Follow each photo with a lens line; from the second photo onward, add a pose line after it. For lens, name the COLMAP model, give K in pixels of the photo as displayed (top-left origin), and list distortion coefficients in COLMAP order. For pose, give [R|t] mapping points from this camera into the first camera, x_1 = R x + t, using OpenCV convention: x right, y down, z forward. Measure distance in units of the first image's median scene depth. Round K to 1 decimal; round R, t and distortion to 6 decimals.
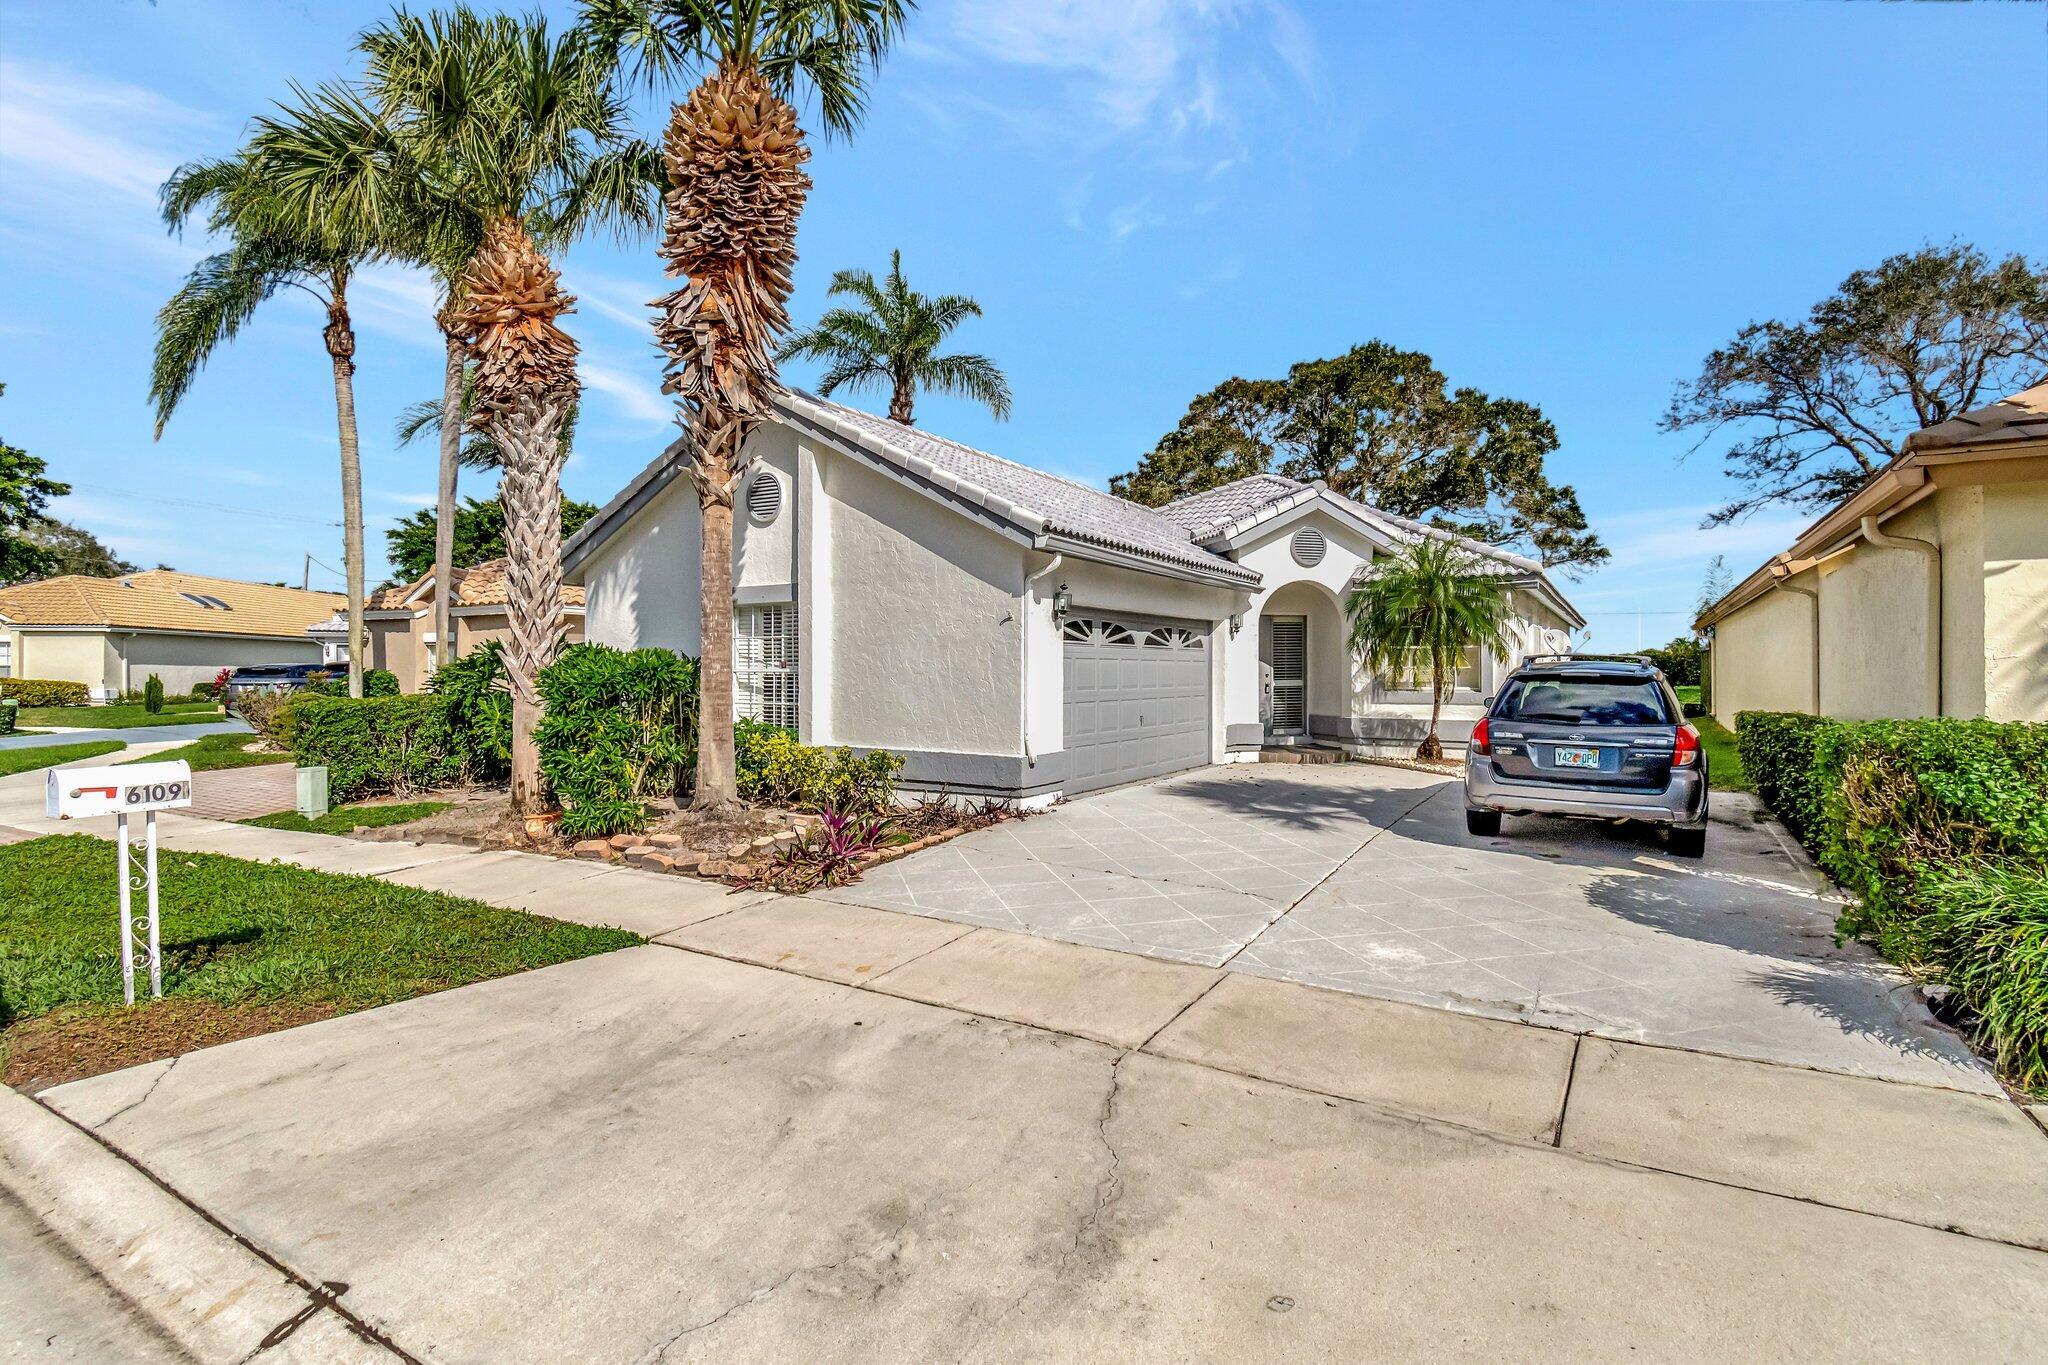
lens RADIAL K [[1000.2, 0, 1024.0], [0, 1000.2, 682.5], [0, 0, 1]] dist [0.001090, 0.000101]
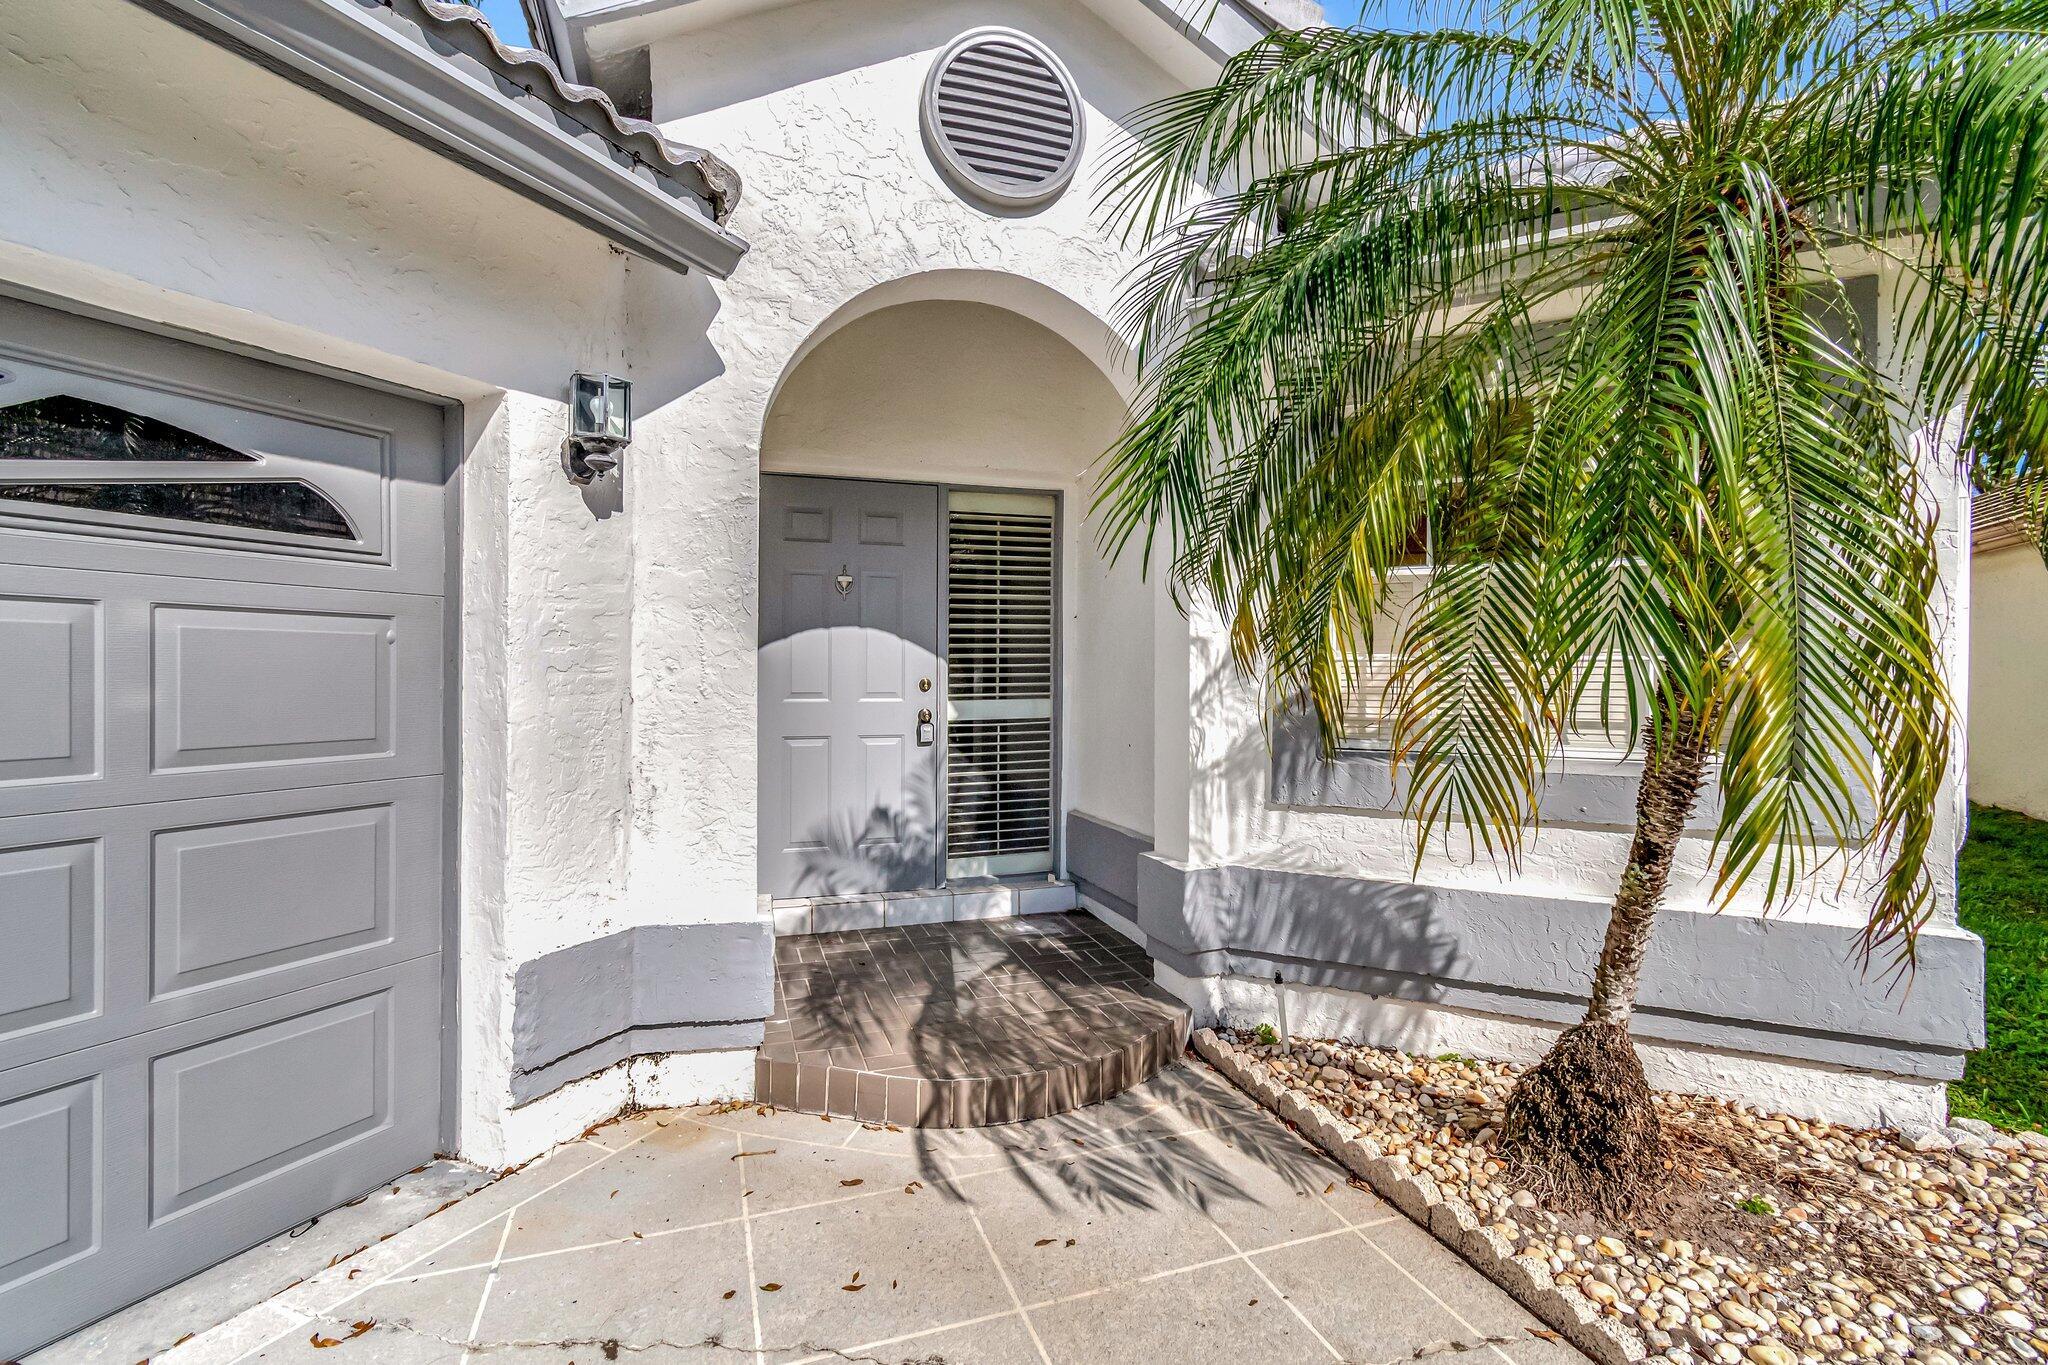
lens RADIAL K [[909.7, 0, 1012.5], [0, 909.7, 677.2], [0, 0, 1]] dist [0.000221, -0.000261]
pose [[0.997178, 0.002446, 0.075031, 0.269758], [-0.002272, 0.999995, -0.002400, -0.009520], [-0.075037, 0.002222, 0.997178, 0.786114]]
